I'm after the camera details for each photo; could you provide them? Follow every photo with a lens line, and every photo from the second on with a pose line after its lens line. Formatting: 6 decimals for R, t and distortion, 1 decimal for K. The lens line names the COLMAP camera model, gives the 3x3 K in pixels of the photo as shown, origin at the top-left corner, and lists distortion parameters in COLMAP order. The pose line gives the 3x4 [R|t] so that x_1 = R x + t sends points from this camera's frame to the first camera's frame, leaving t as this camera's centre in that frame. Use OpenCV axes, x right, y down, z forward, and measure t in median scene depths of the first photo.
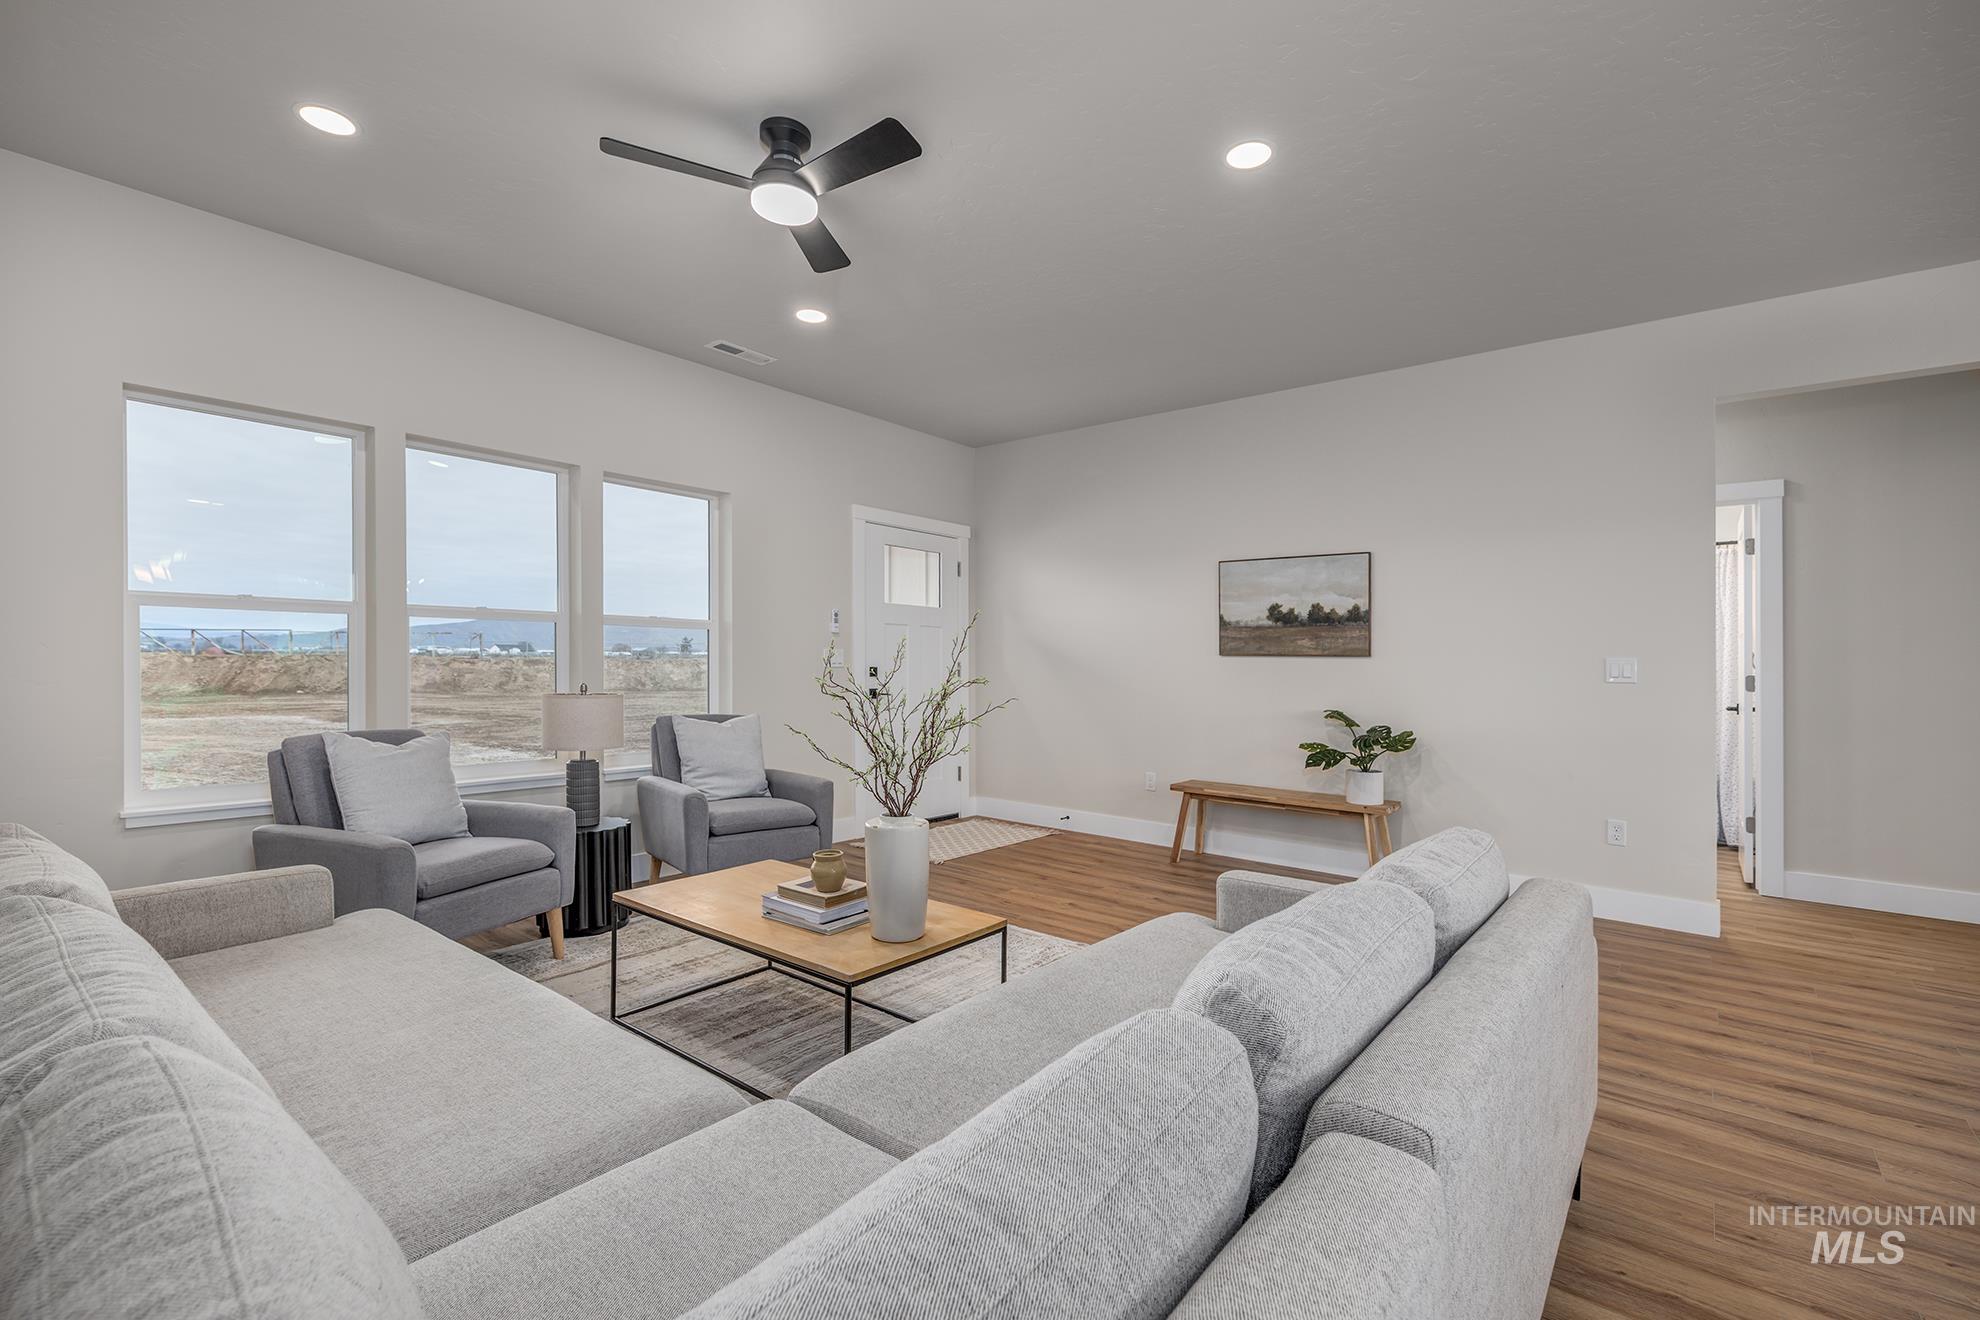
lens RADIAL K [[889.7, 0, 990.0], [0, 889.7, 660.0], [0, 0, 1]] dist [-0.000385, 0.000150]
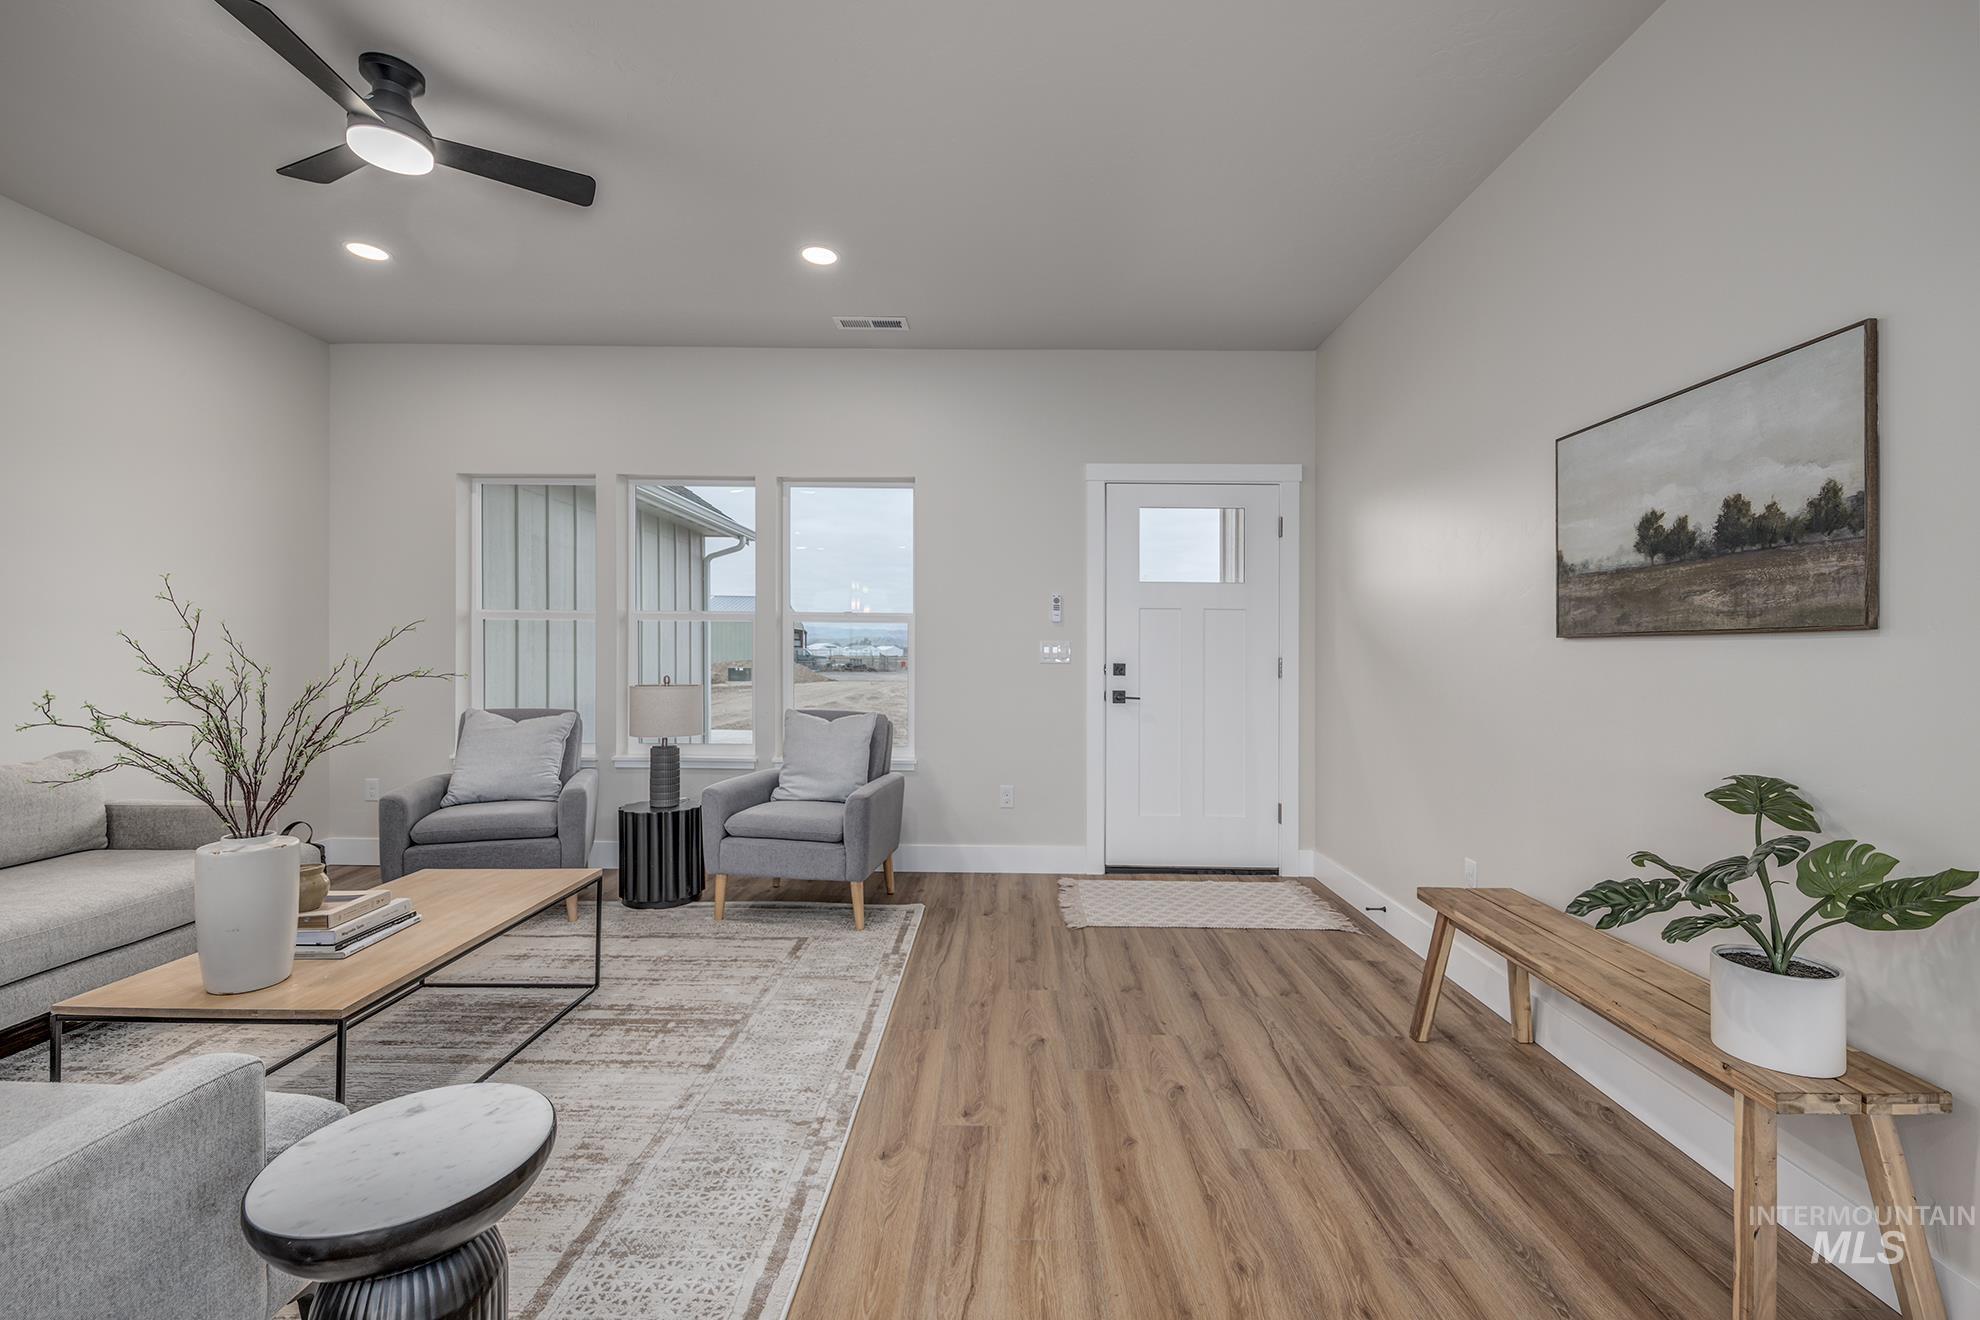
lens RADIAL K [[832.7, 0, 990.0], [0, 832.7, 660.0], [0, 0, 1]] dist [0.002113, 0.000007]
pose [[0.616275, -0.002057, -0.787528, 0.447734], [0.000479, 0.999997, -0.002237, 0.007838], [0.787531, 0.001002, 0.616275, 0.520964]]
